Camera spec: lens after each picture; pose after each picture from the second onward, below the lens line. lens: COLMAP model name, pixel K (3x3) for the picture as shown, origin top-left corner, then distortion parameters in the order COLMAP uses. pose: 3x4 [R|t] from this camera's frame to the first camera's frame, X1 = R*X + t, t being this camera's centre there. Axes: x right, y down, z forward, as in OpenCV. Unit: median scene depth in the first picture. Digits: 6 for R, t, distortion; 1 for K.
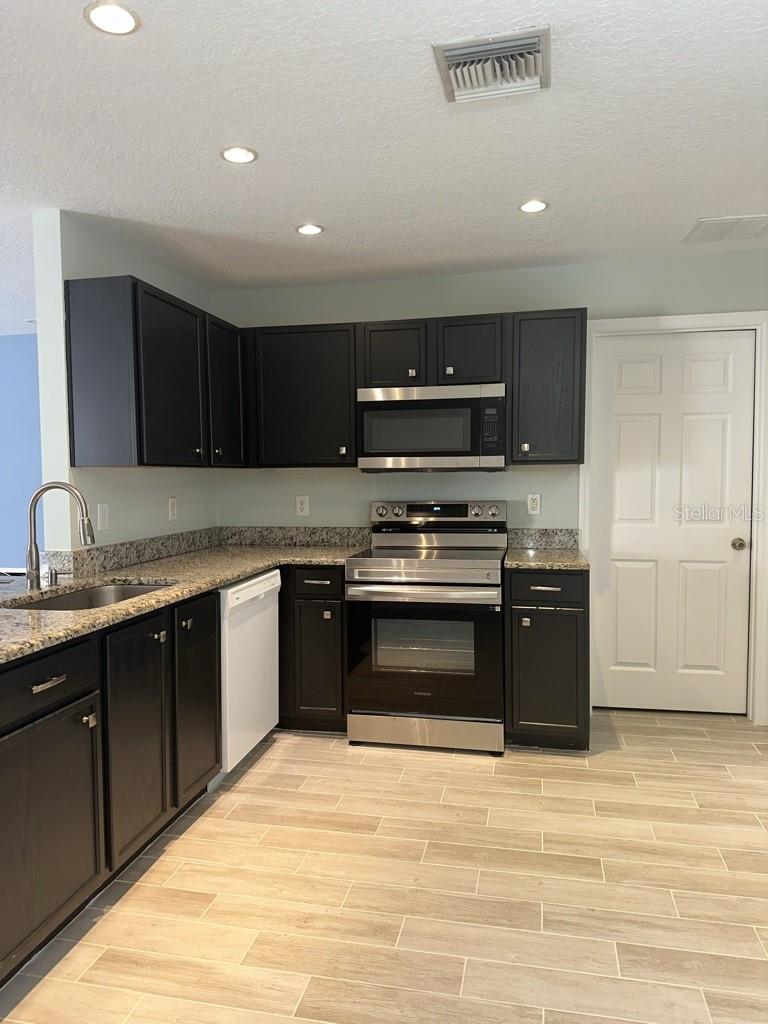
lens RADIAL K [[734.8, 0, 384.0], [0, 734.8, 512.0], [0, 0, 1]] dist [0.066786, -0.077714]
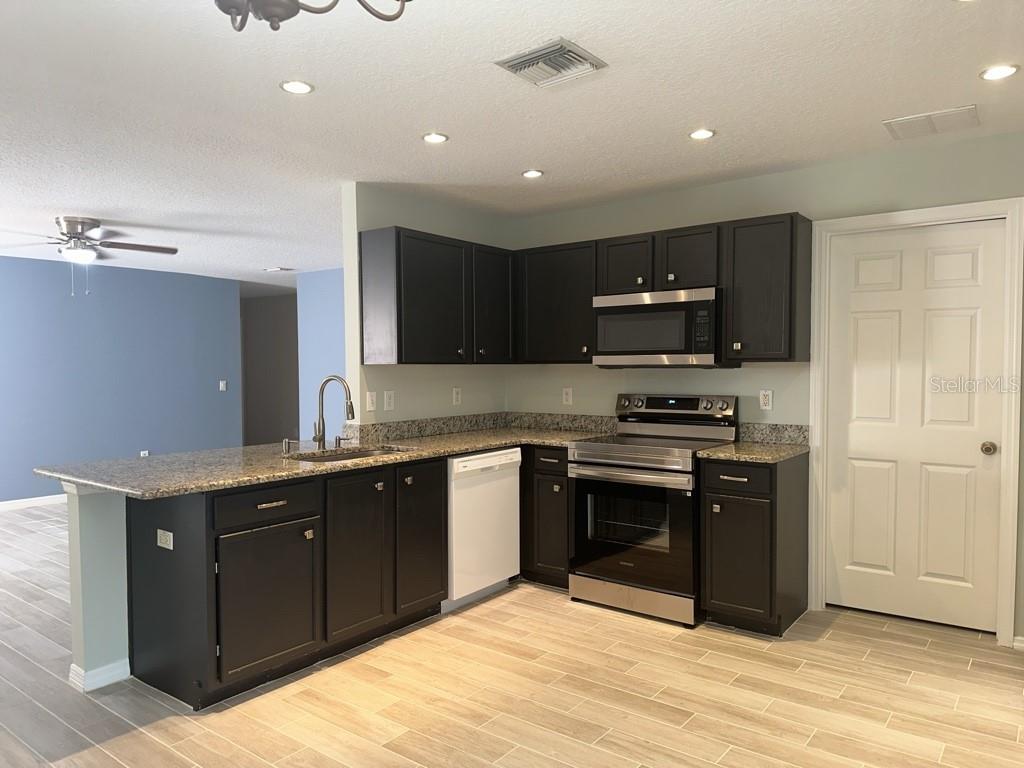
lens RADIAL K [[734.8, 0, 512.5], [0, 734.8, 389.8], [0, 0, 1]] dist [0.066786, -0.077714]
pose [[0.903079, 0.019995, -0.429008, 0.385423], [-0.026840, 0.999591, -0.009912, -0.005798], [0.428634, 0.020466, 0.903246, -0.114212]]
